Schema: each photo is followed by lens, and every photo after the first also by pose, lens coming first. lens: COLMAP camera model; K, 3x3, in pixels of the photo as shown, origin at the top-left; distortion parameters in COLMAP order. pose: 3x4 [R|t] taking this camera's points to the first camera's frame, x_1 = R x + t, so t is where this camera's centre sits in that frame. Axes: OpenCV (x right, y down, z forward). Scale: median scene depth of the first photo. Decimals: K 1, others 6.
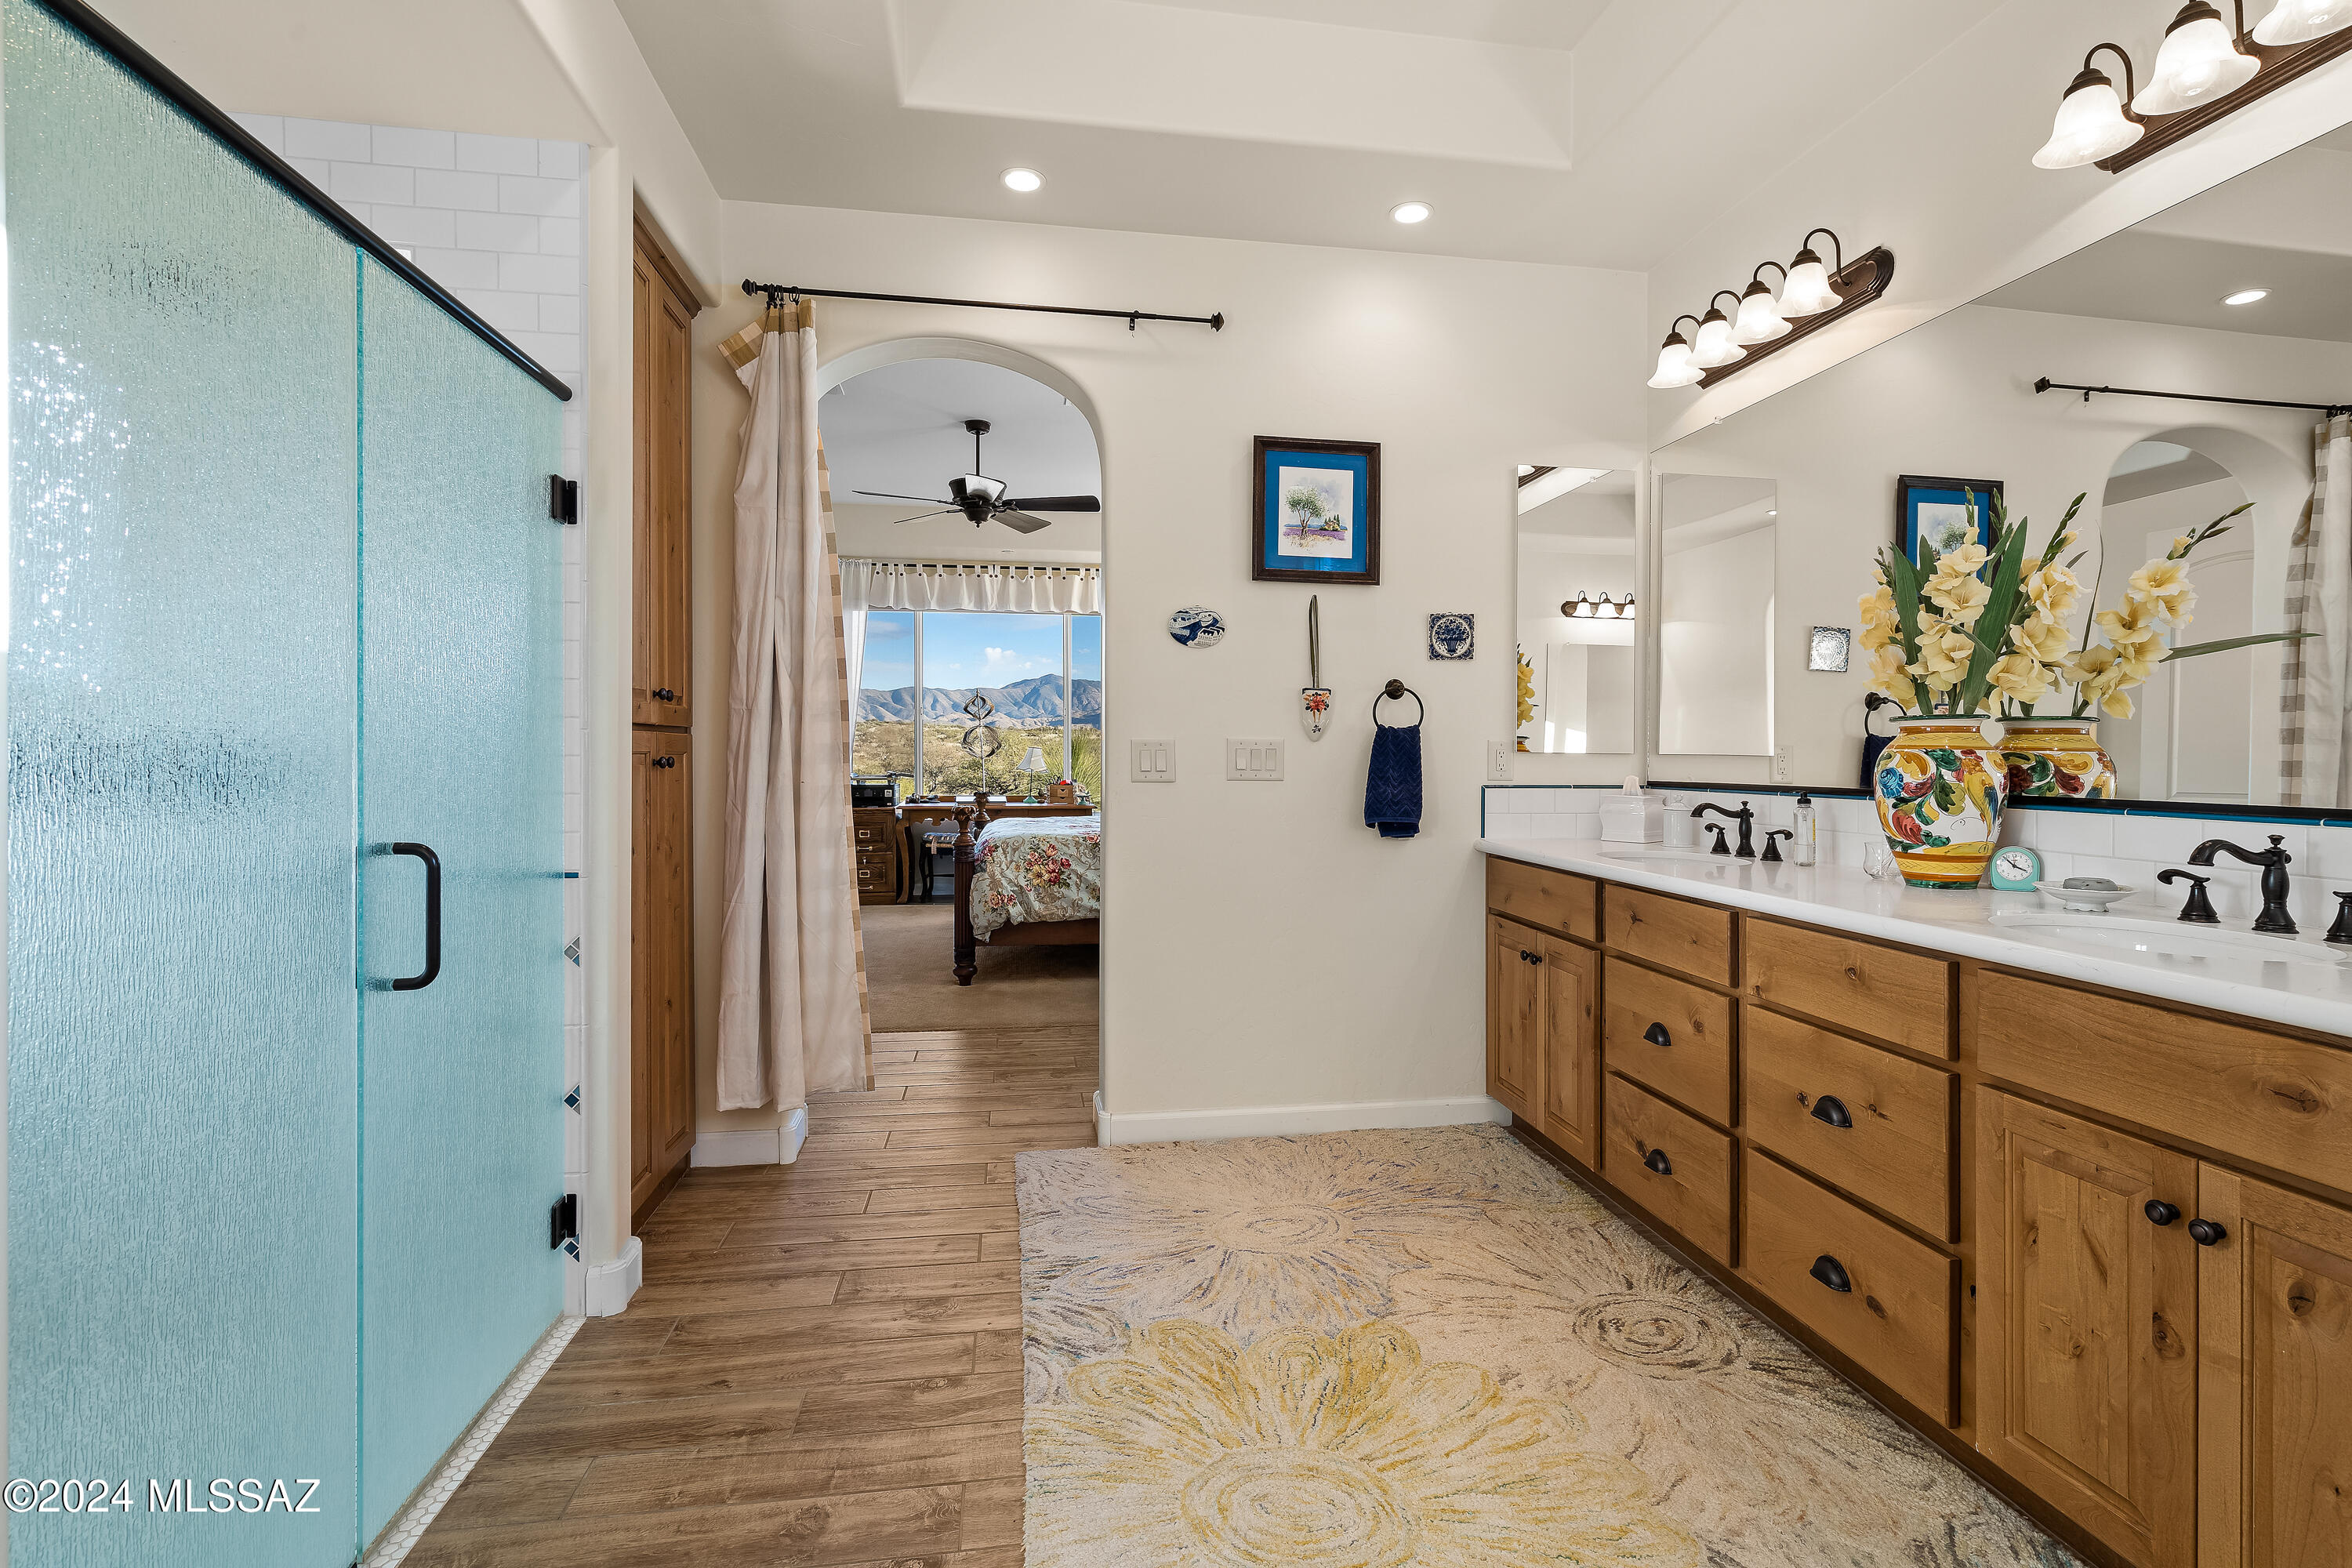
lens RADIAL K [[1092.0, 0, 1184.8], [0, 1092.0, 770.6], [0, 0, 1]] dist [-0.005911, -0.000031]
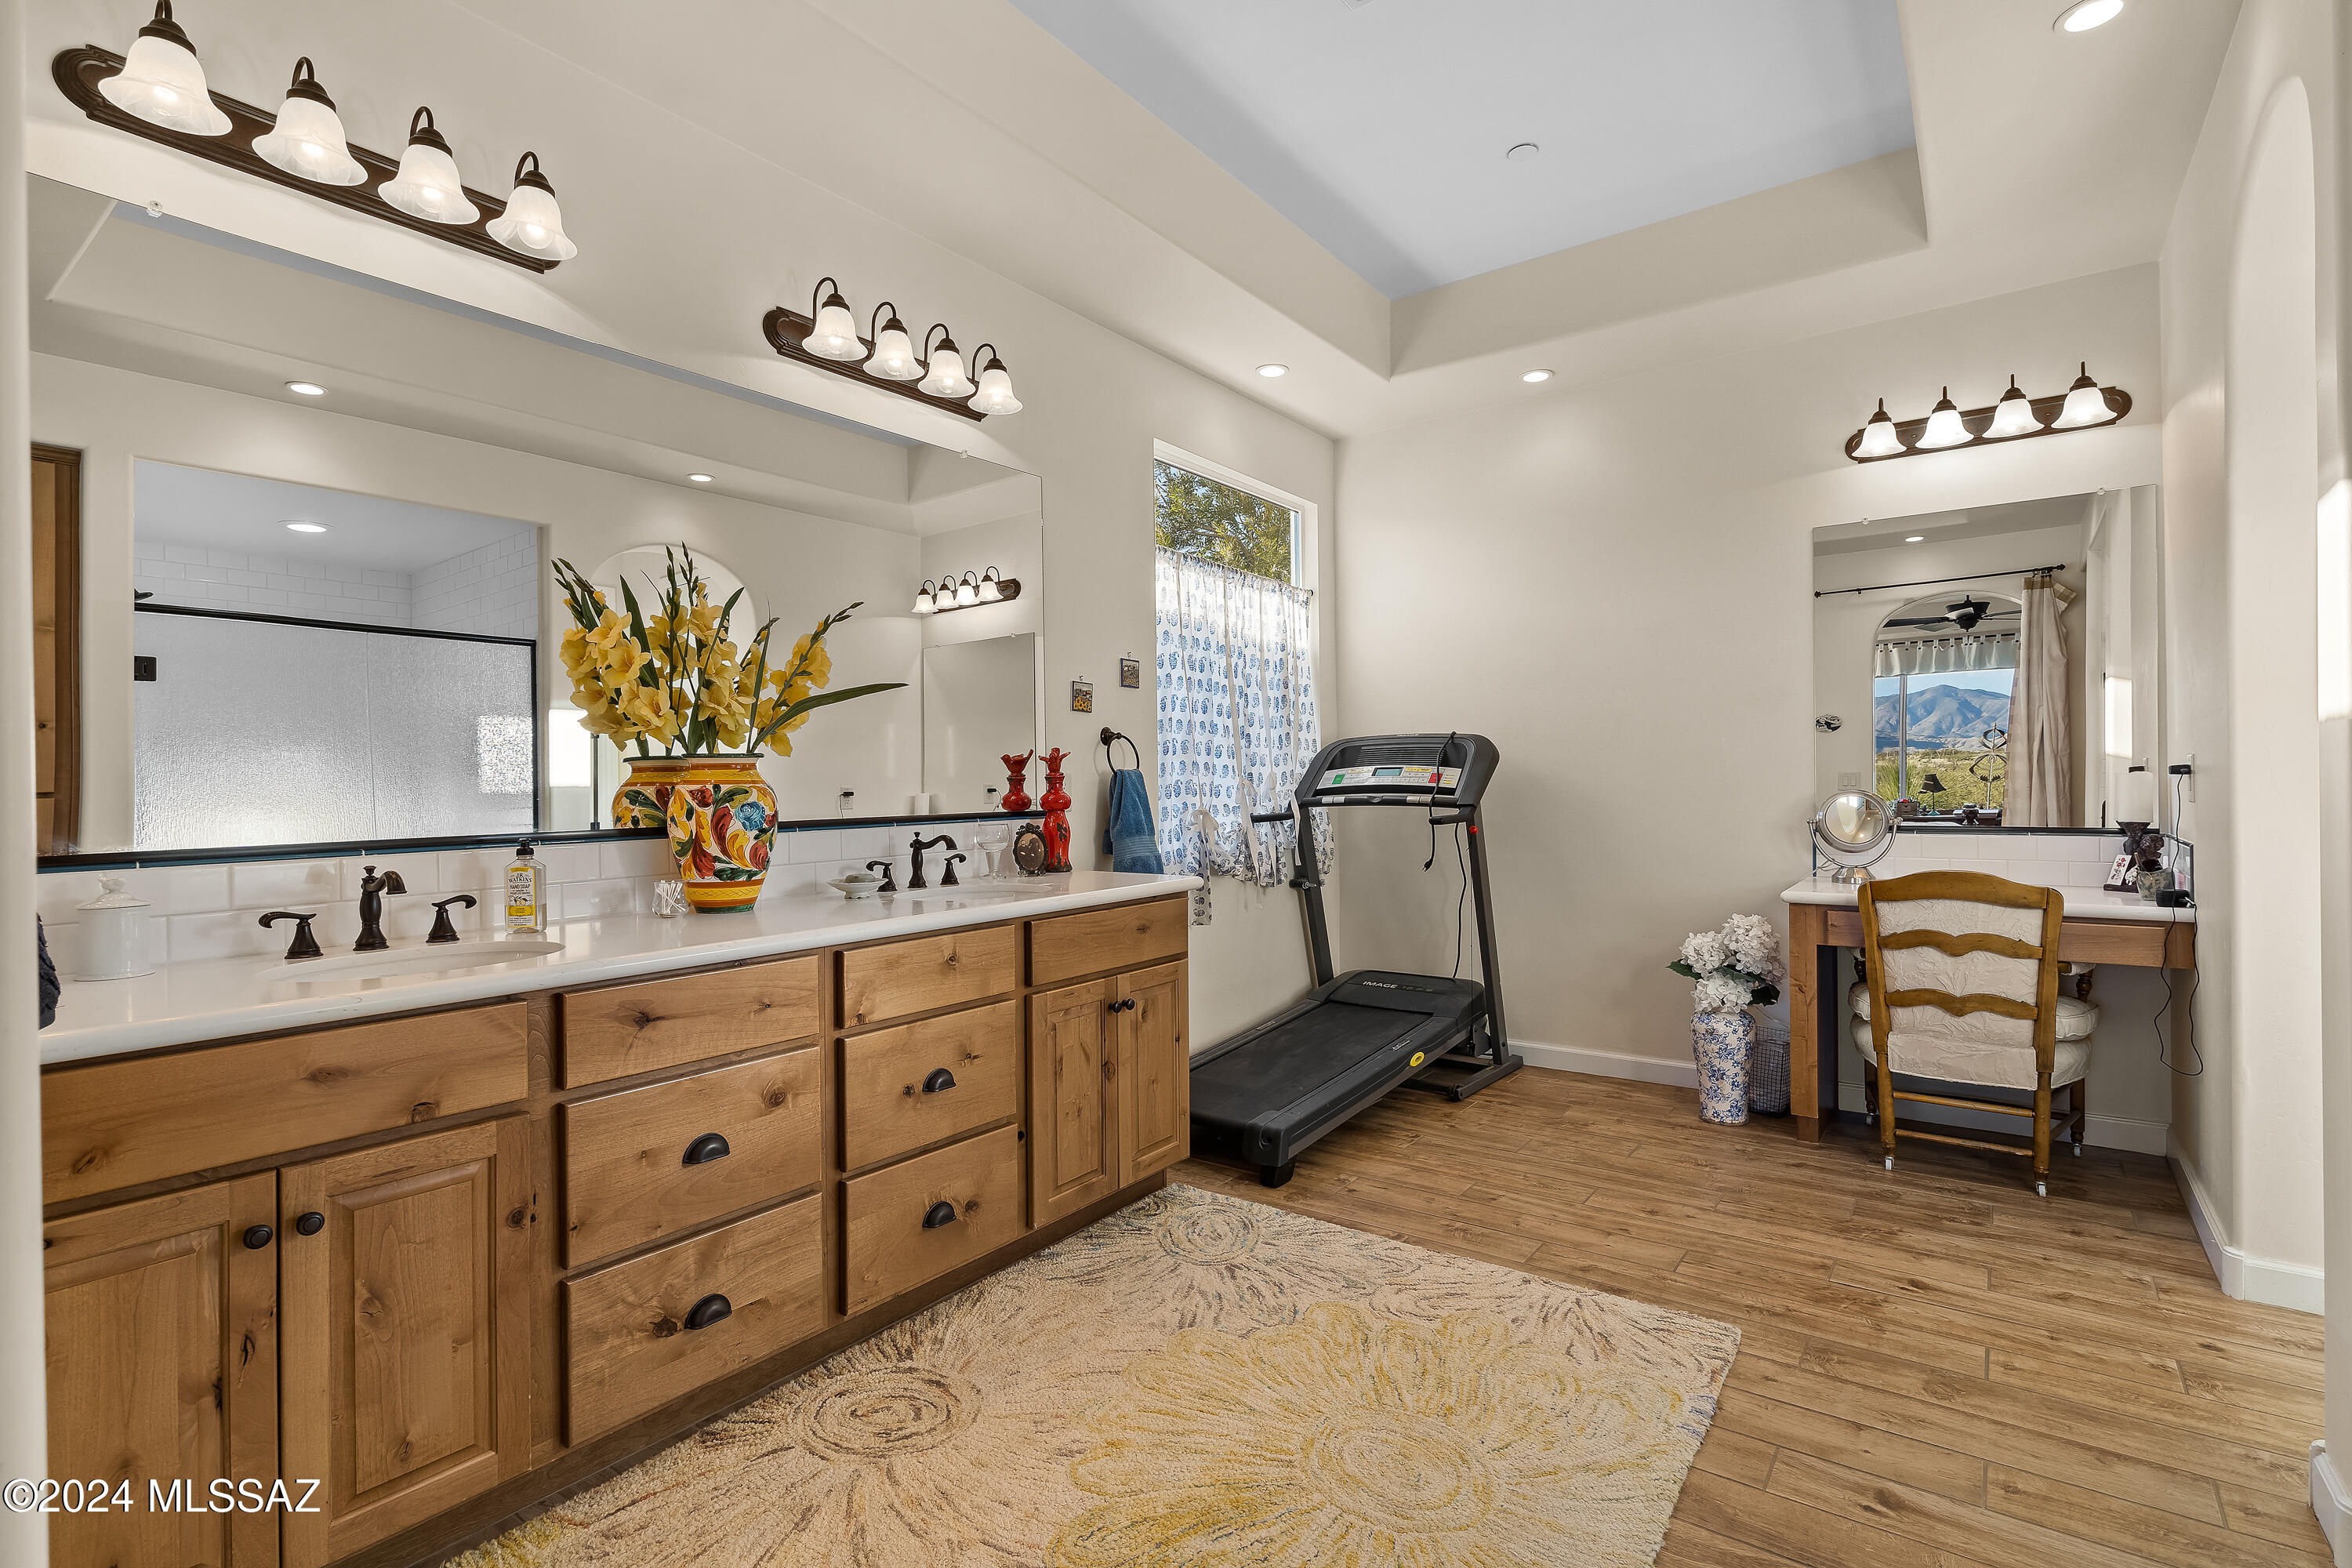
lens RADIAL K [[1100.9, 0, 1199.6], [0, 1100.9, 765.5], [0, 0, 1]] dist [-0.000431, -0.000052]
pose [[-0.708131, 0.002404, 0.706077, -0.424739], [0.016280, 0.999784, 0.012924, -0.045150], [-0.705894, 0.020647, -0.708017, 1.464615]]
